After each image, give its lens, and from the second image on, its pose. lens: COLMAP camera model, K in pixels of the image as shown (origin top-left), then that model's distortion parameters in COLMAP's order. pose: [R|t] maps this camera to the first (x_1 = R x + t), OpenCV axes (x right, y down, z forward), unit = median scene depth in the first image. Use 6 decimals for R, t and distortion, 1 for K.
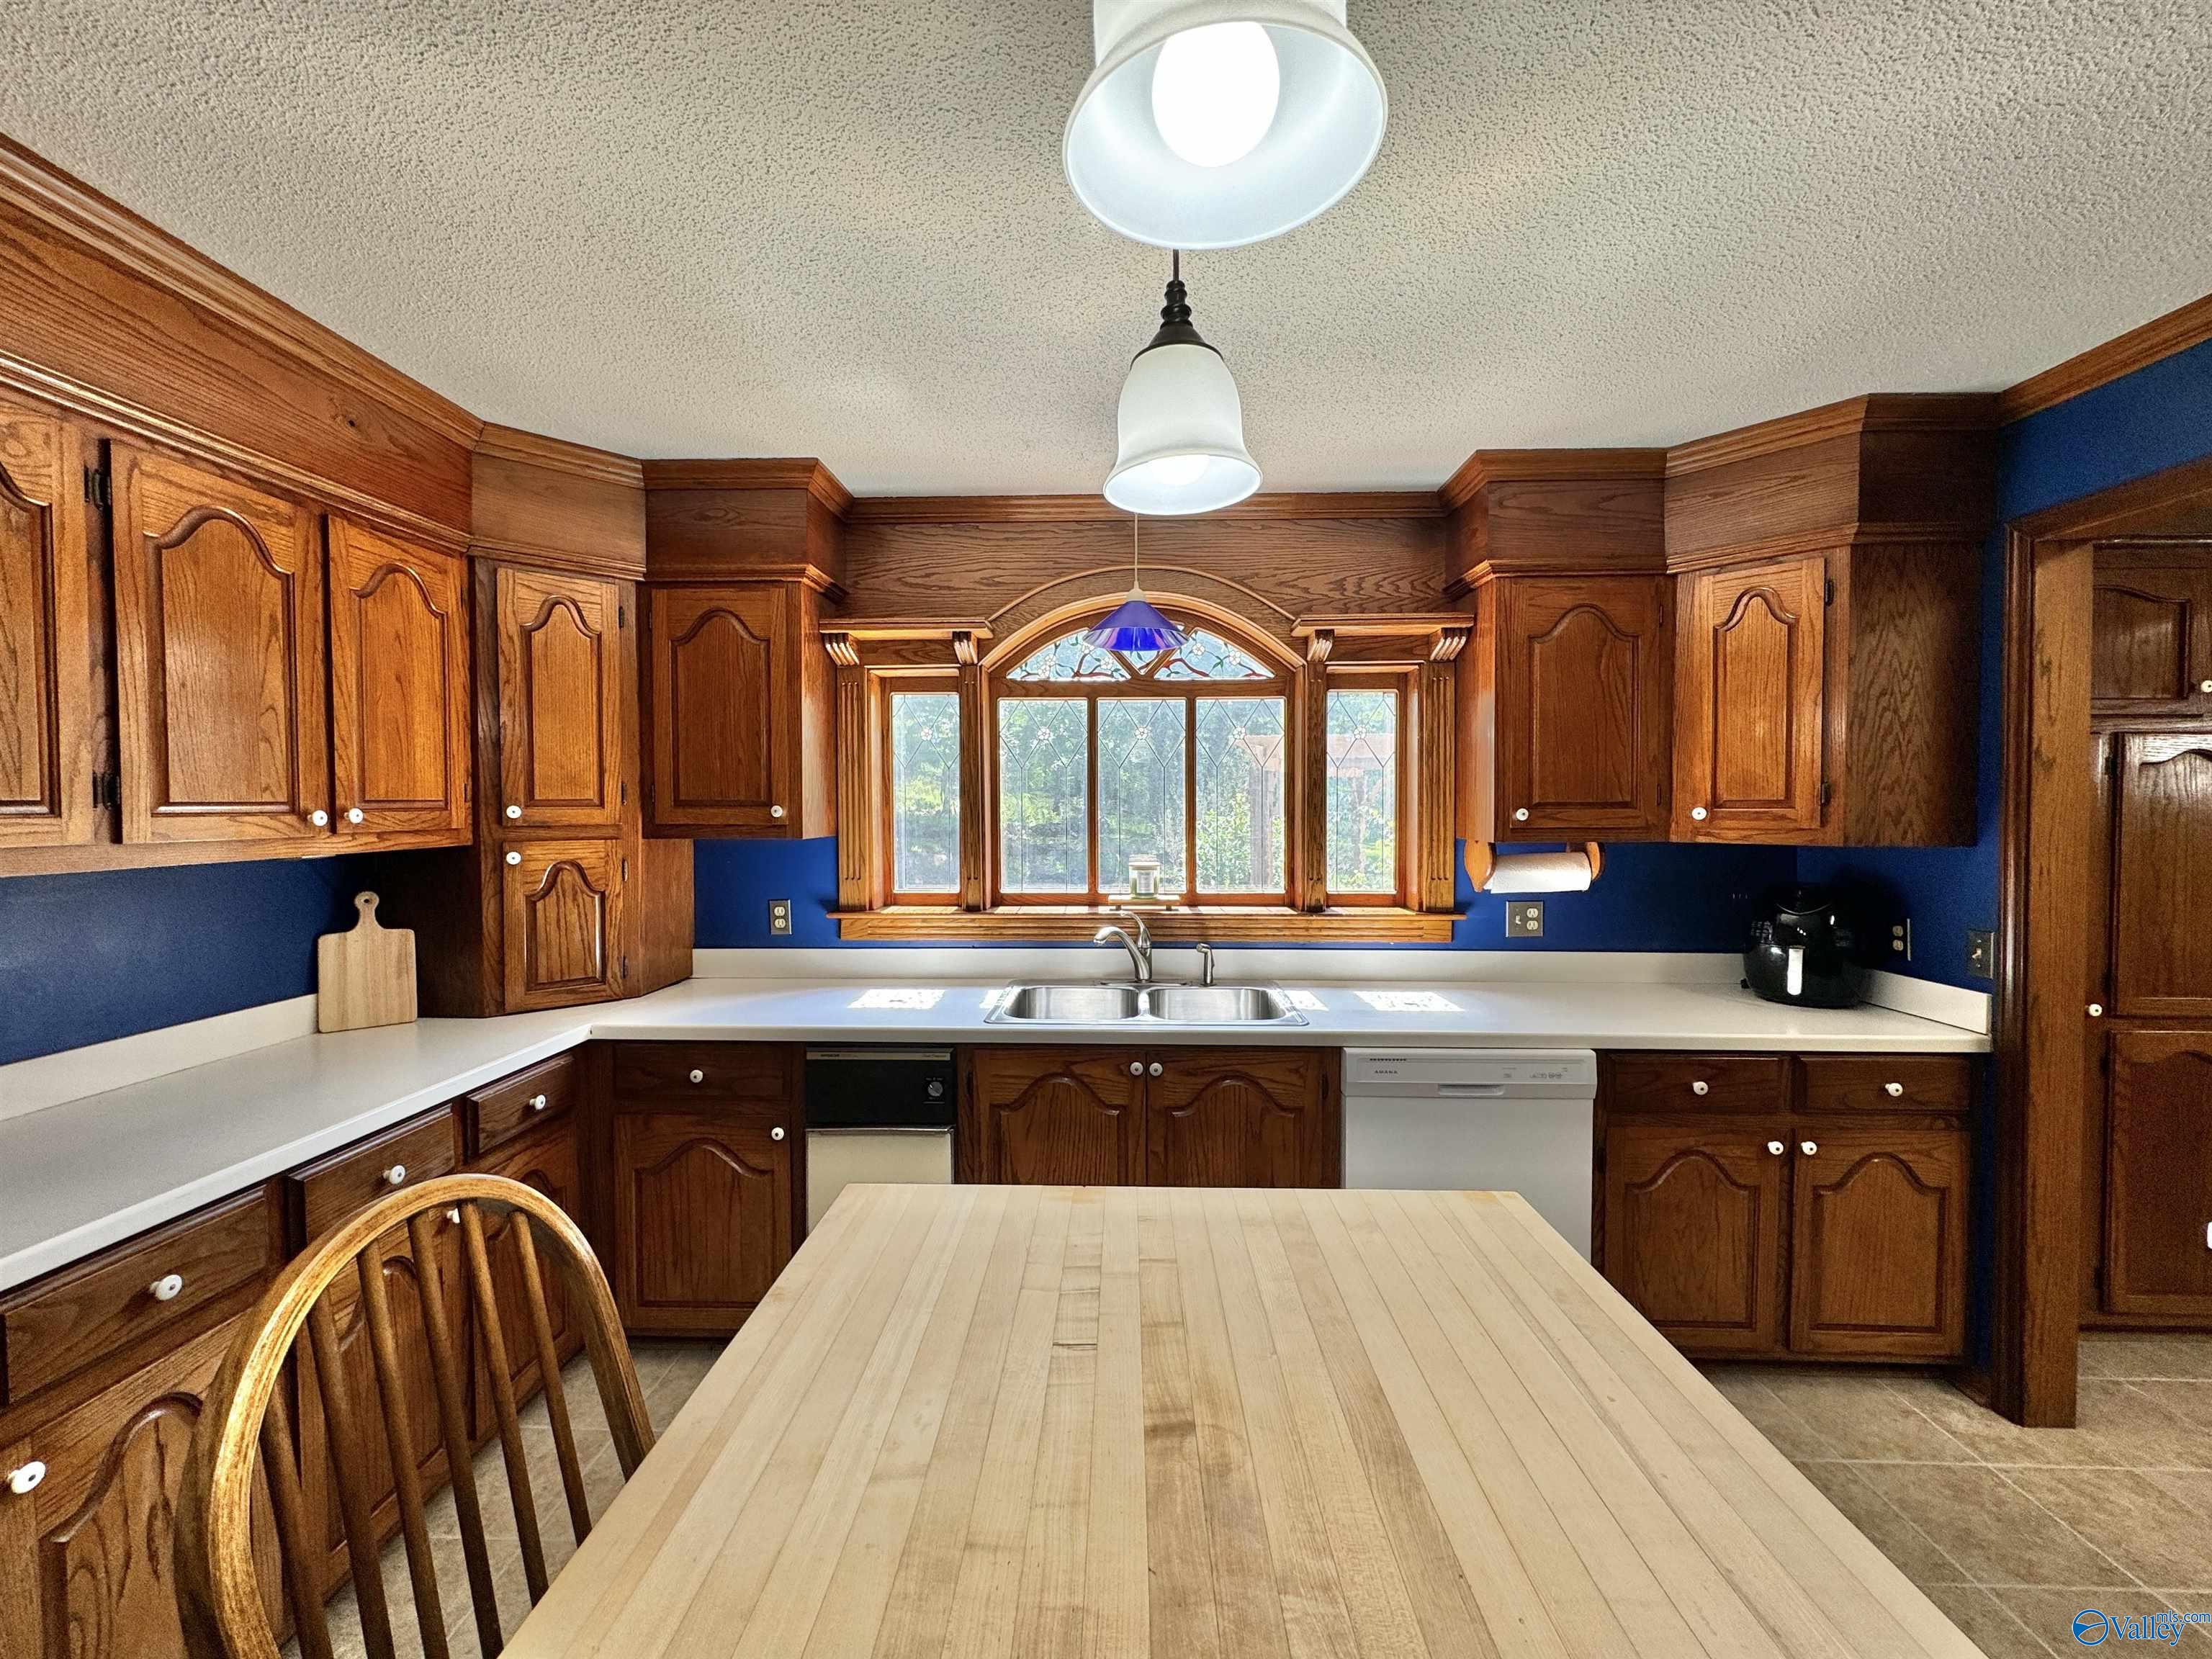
lens RADIAL K [[877.0, 0, 1105.5], [0, 877.0, 826.8], [0, 0, 1]] dist [-0.000303, 0.000346]
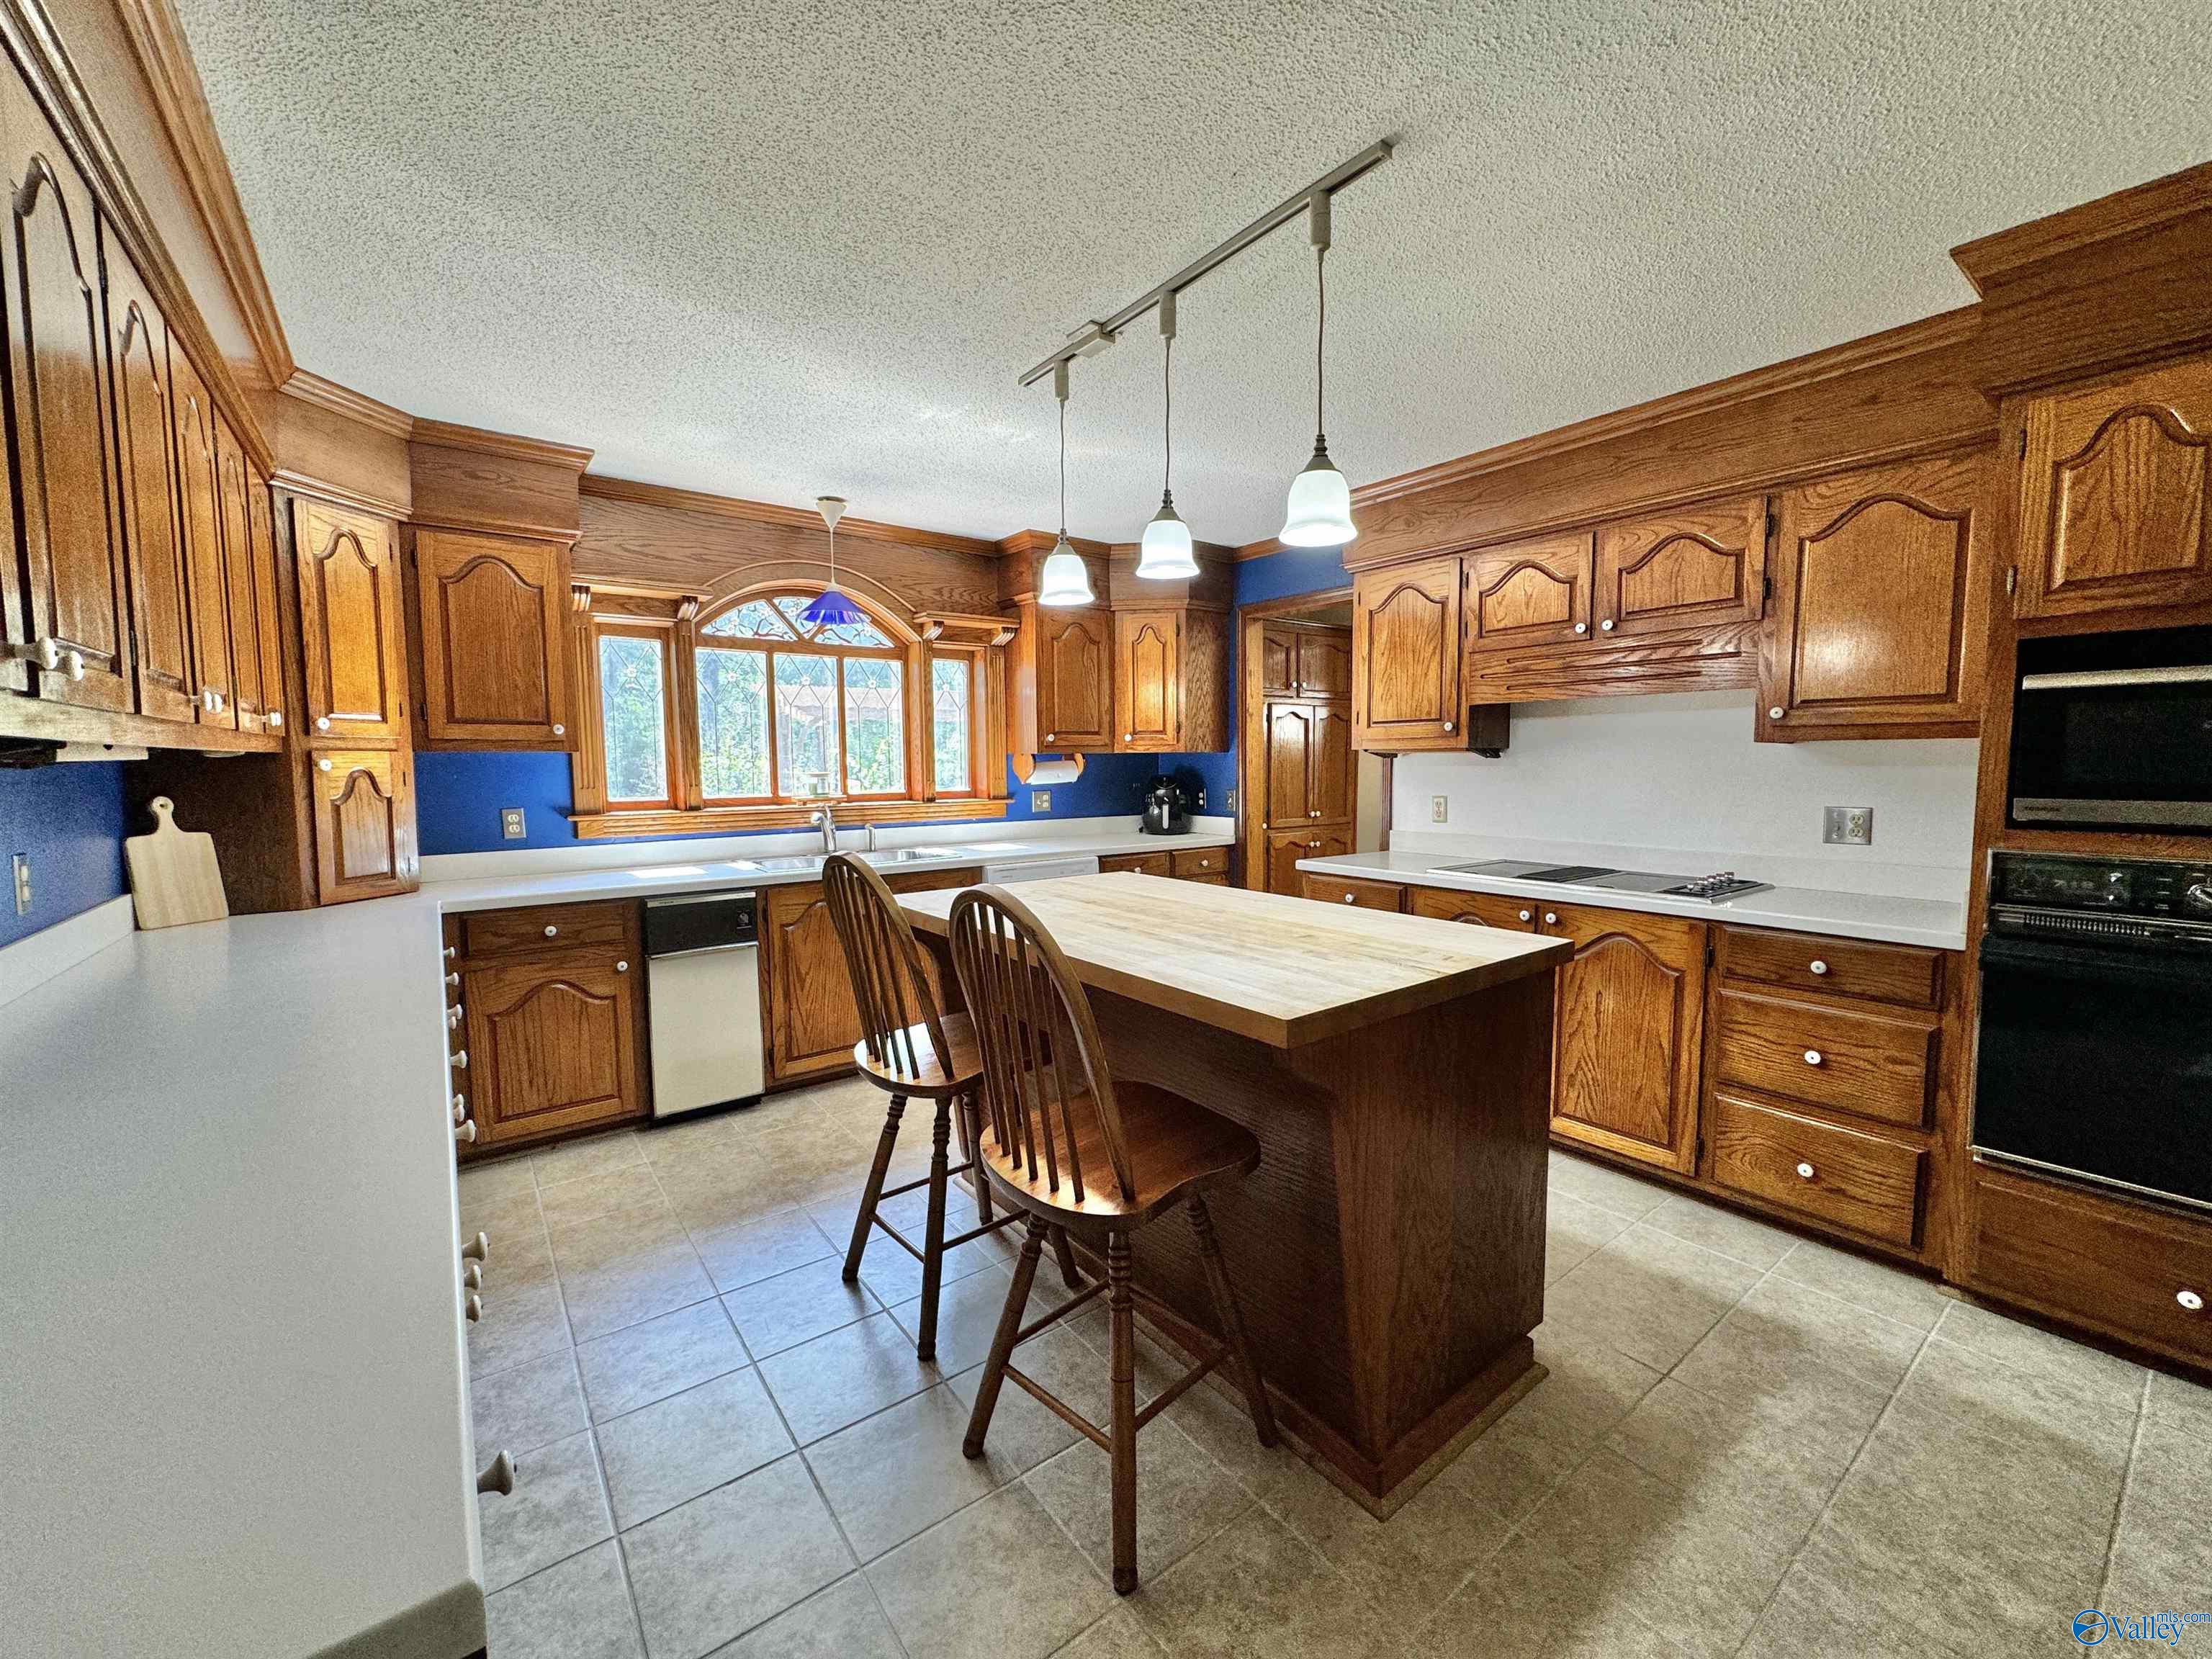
lens RADIAL K [[877.0, 0, 1099.9], [0, 877.0, 827.0], [0, 0, 1]] dist [-0.000303, 0.000346]
pose [[0.778597, -0.052475, 0.625327, -0.561508], [0.021924, 0.998164, 0.056464, 0.067425], [-0.627141, -0.030253, 0.778318, -0.449483]]
